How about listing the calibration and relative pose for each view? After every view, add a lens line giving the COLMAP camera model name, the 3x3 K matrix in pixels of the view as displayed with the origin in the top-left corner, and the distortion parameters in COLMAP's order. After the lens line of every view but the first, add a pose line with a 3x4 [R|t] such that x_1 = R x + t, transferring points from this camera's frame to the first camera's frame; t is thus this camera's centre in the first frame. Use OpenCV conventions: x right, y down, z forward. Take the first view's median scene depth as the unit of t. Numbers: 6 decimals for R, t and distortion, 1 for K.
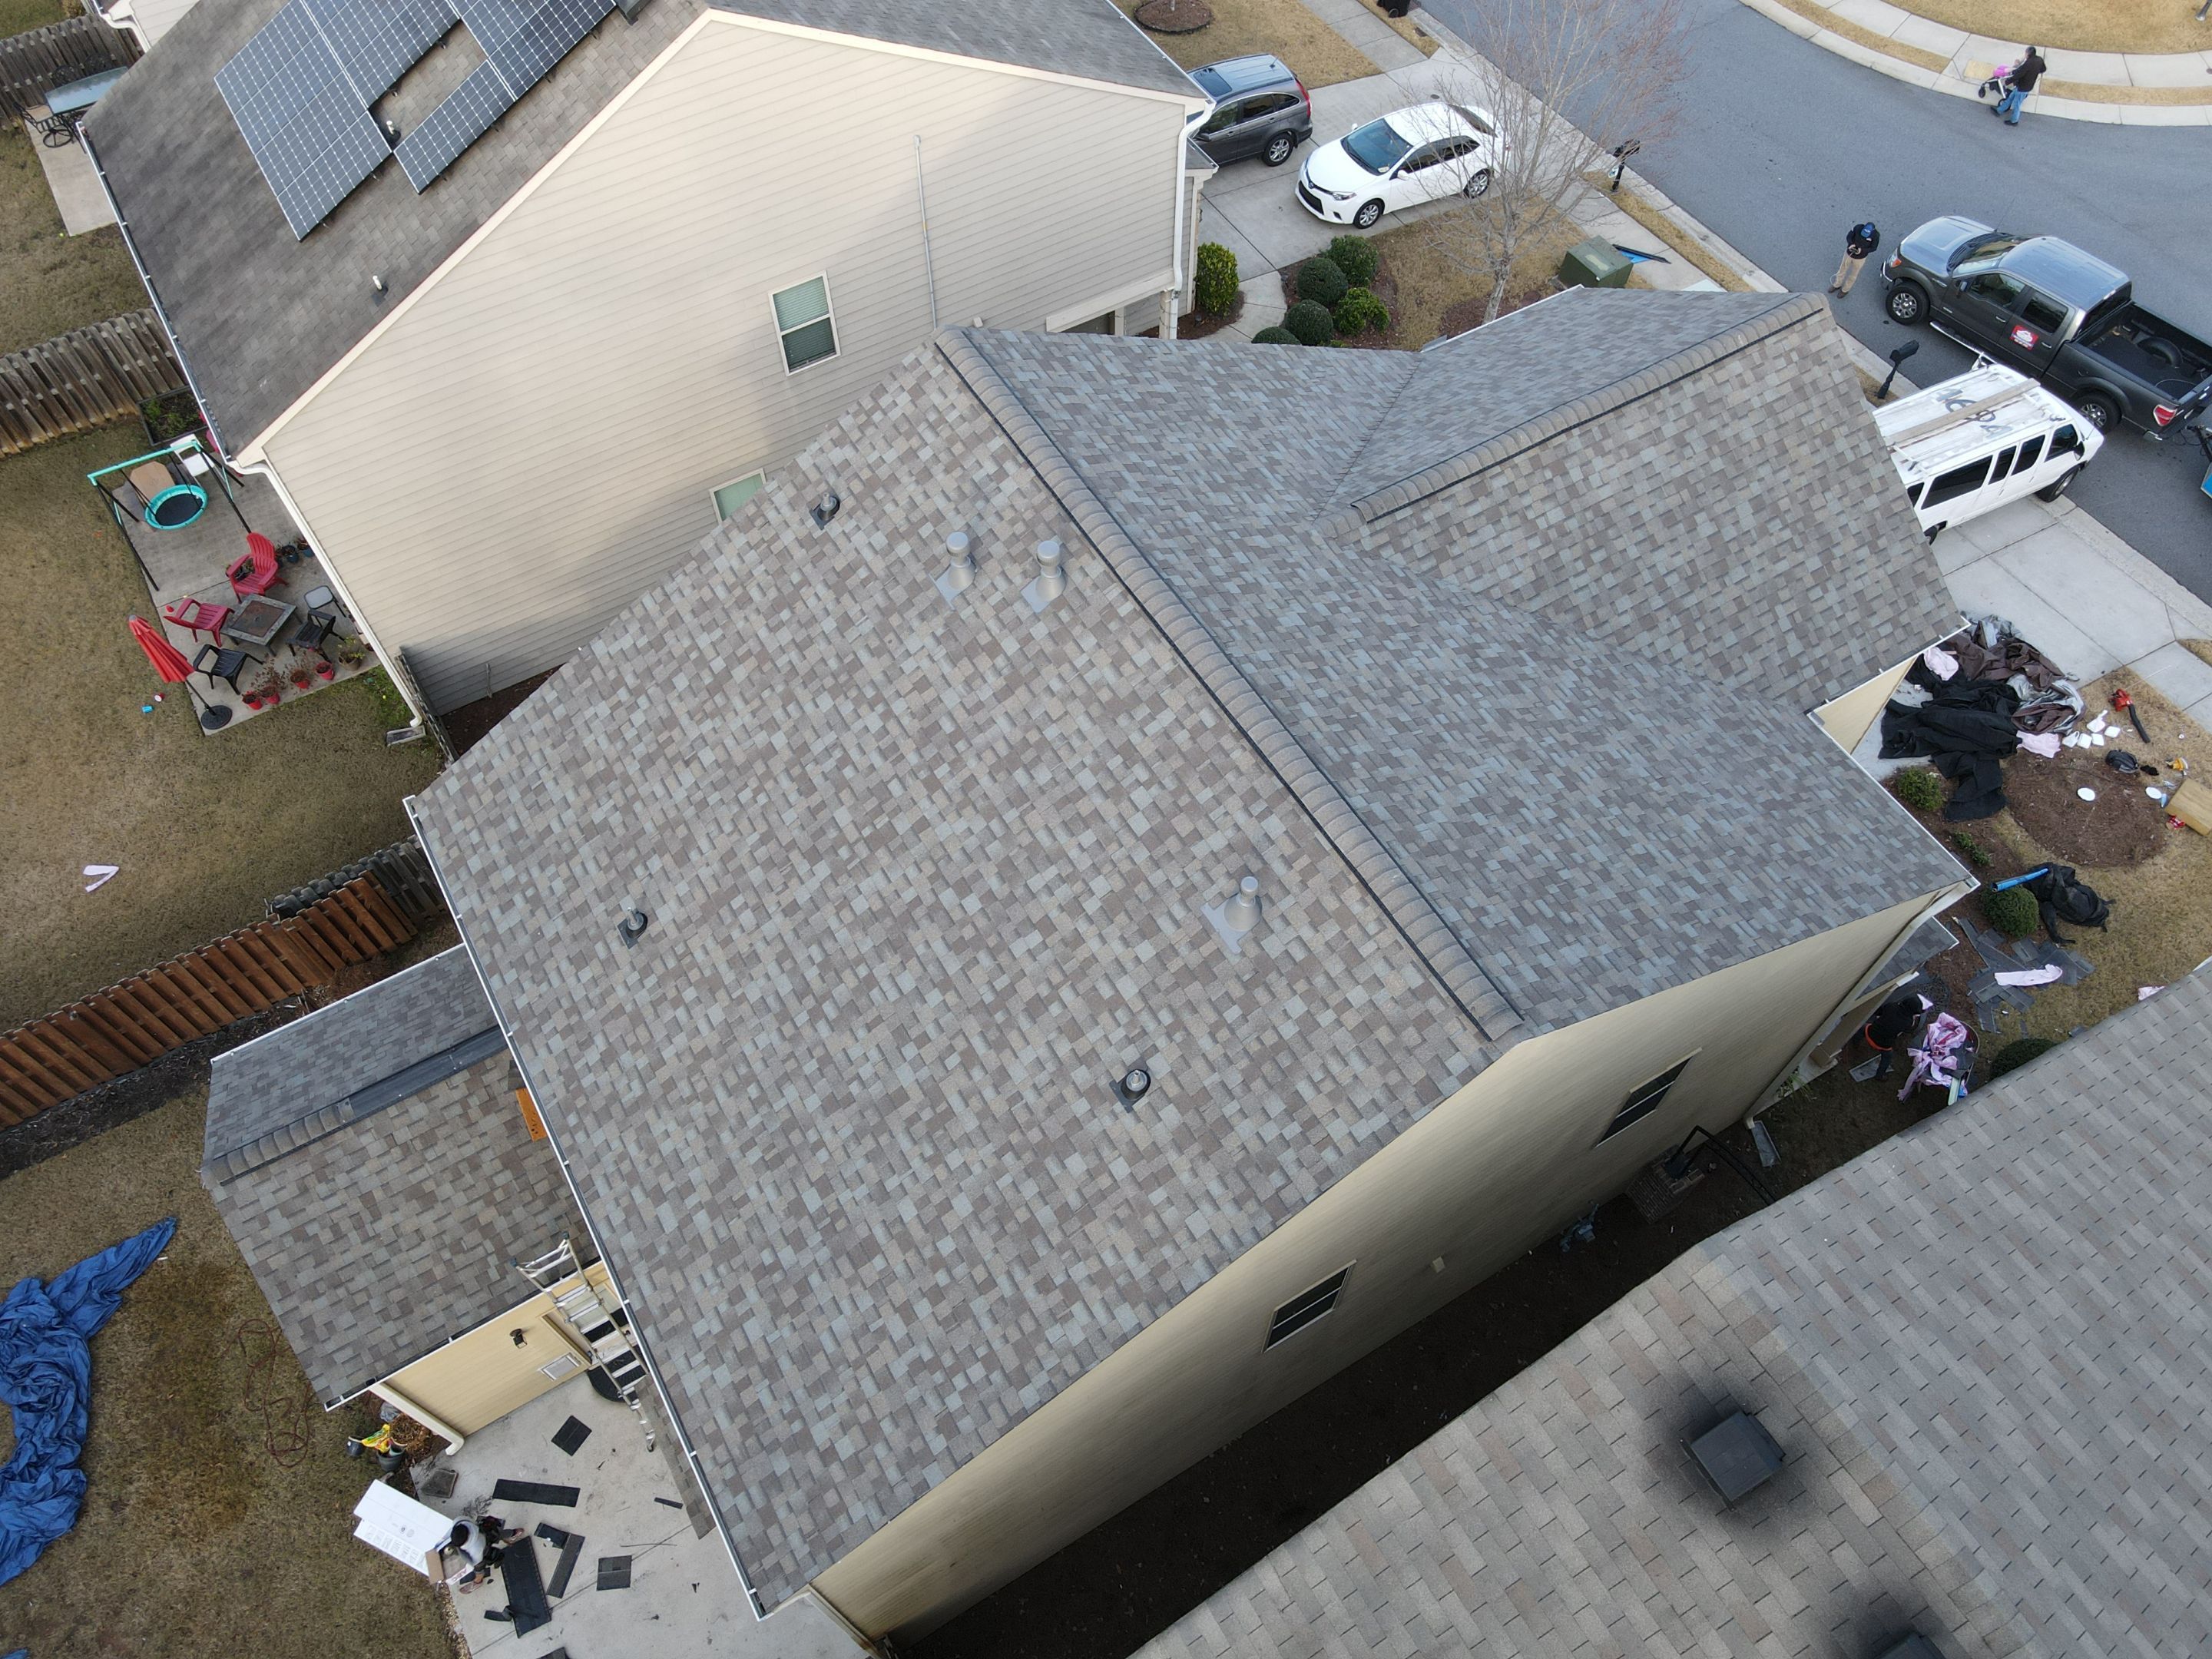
lens RADIAL K [[1620.8, 0, 1098.2], [0, 1620.8, 841.6], [0, 0, 1]] dist [0.008901, 0.010807]
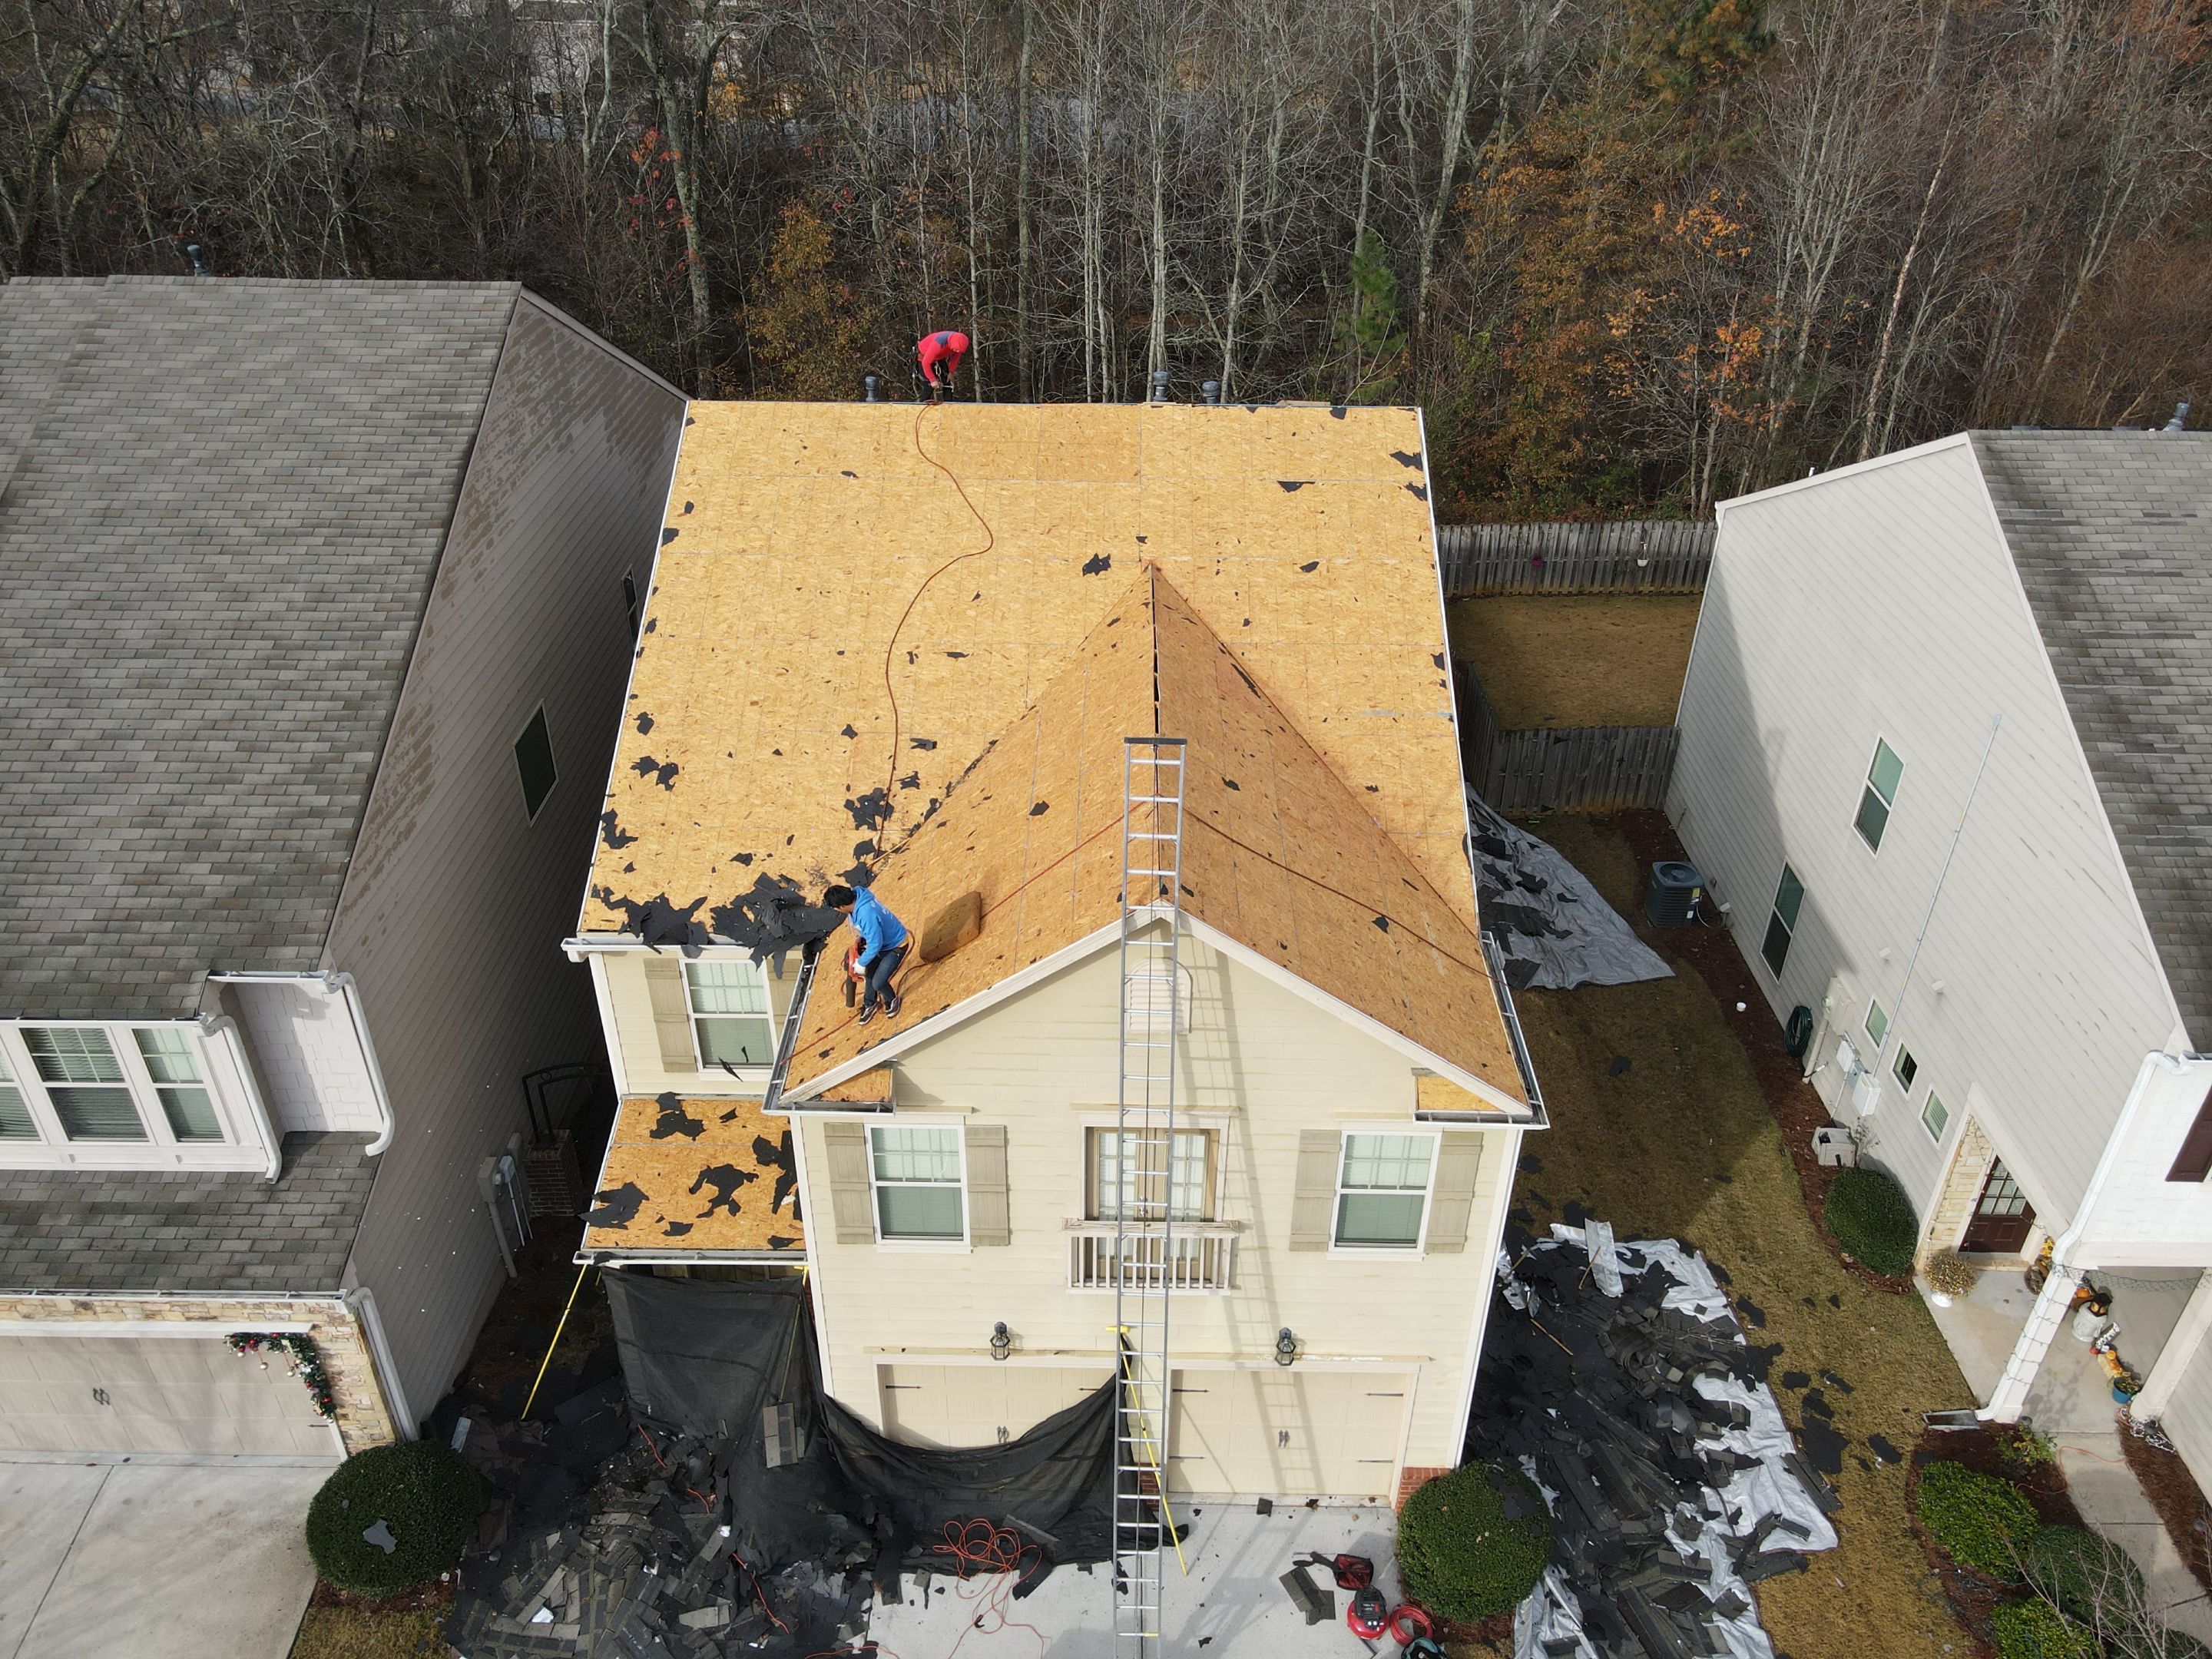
lens RADIAL K [[1620.8, 0, 1103.7], [0, 1620.8, 834.9], [0, 0, 1]] dist [0.008901, 0.010807]
pose [[-0.521439, 0.455297, -0.721669, 1.171417], [-0.724180, 0.211175, 0.656482, -0.965654], [0.451293, 0.864933, 0.219602, 0.984202]]
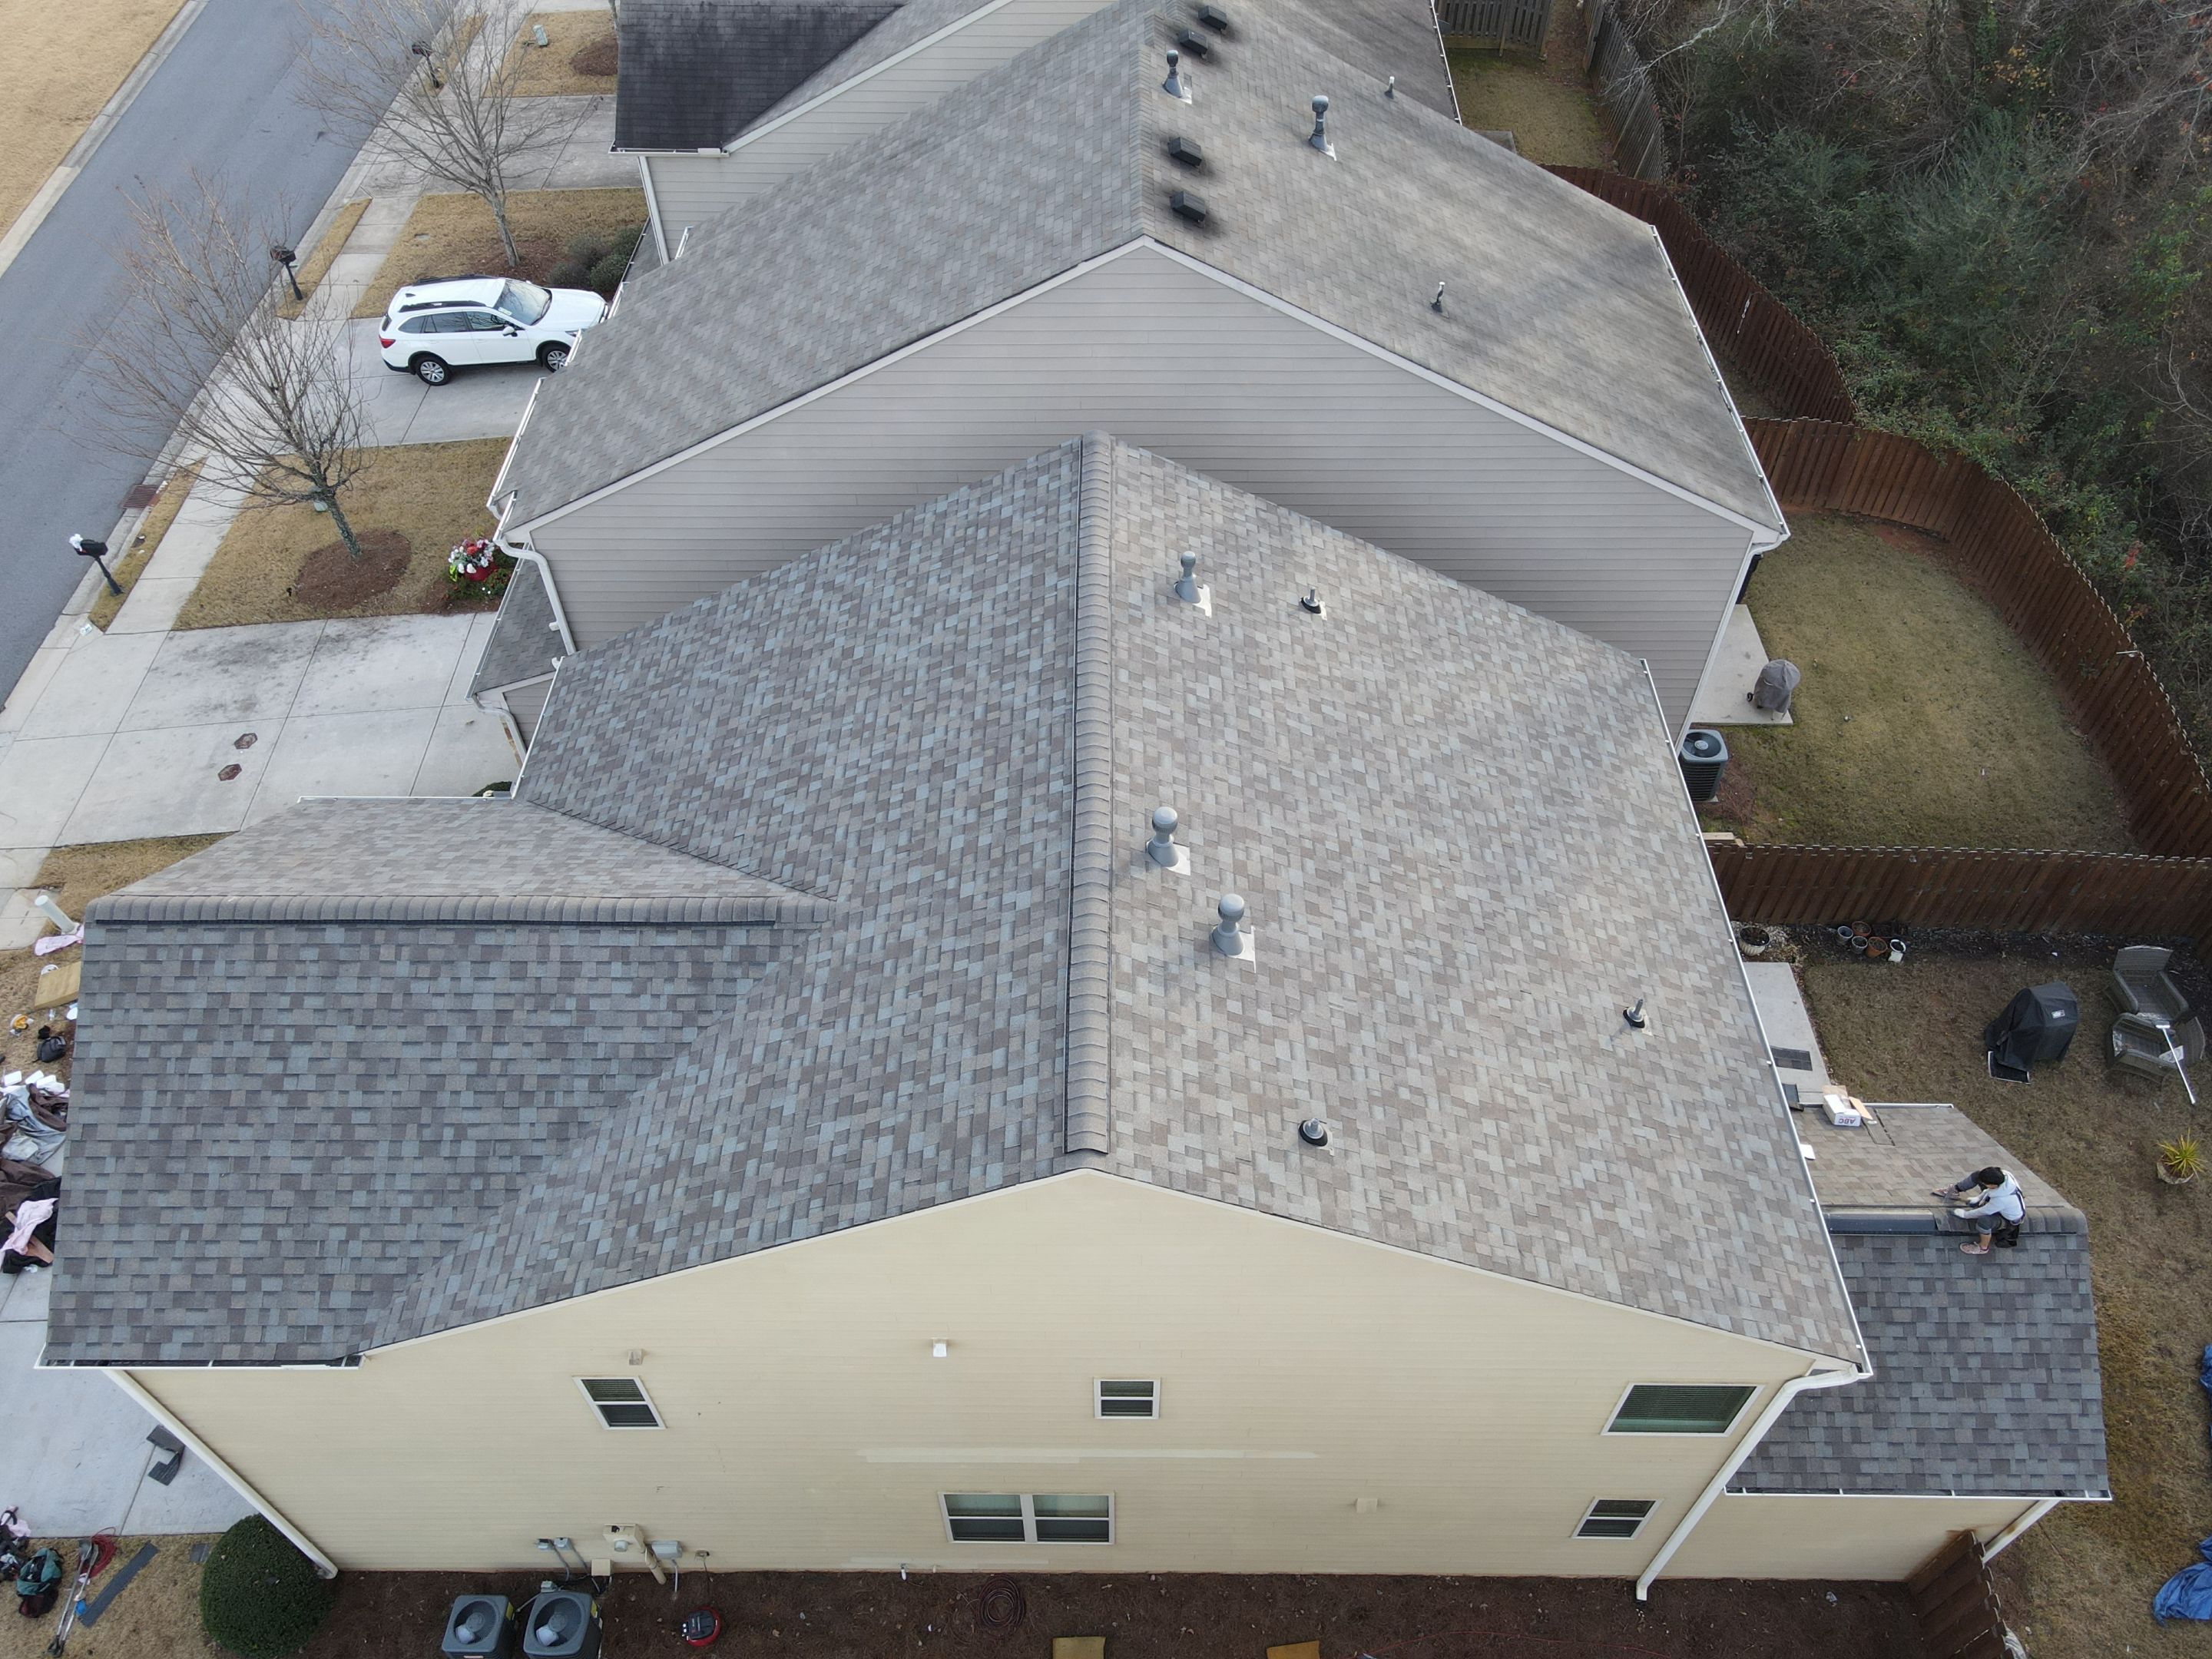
lens RADIAL K [[1620.8, 0, 1099.6], [0, 1620.8, 832.3], [0, 0, 1]] dist [0.008901, 0.010807]
pose [[-0.855670, -0.377365, 0.354153, -0.329342], [0.444853, -0.186638, 0.875941, -1.005678], [-0.264451, 0.907062, 0.327572, 0.684931]]
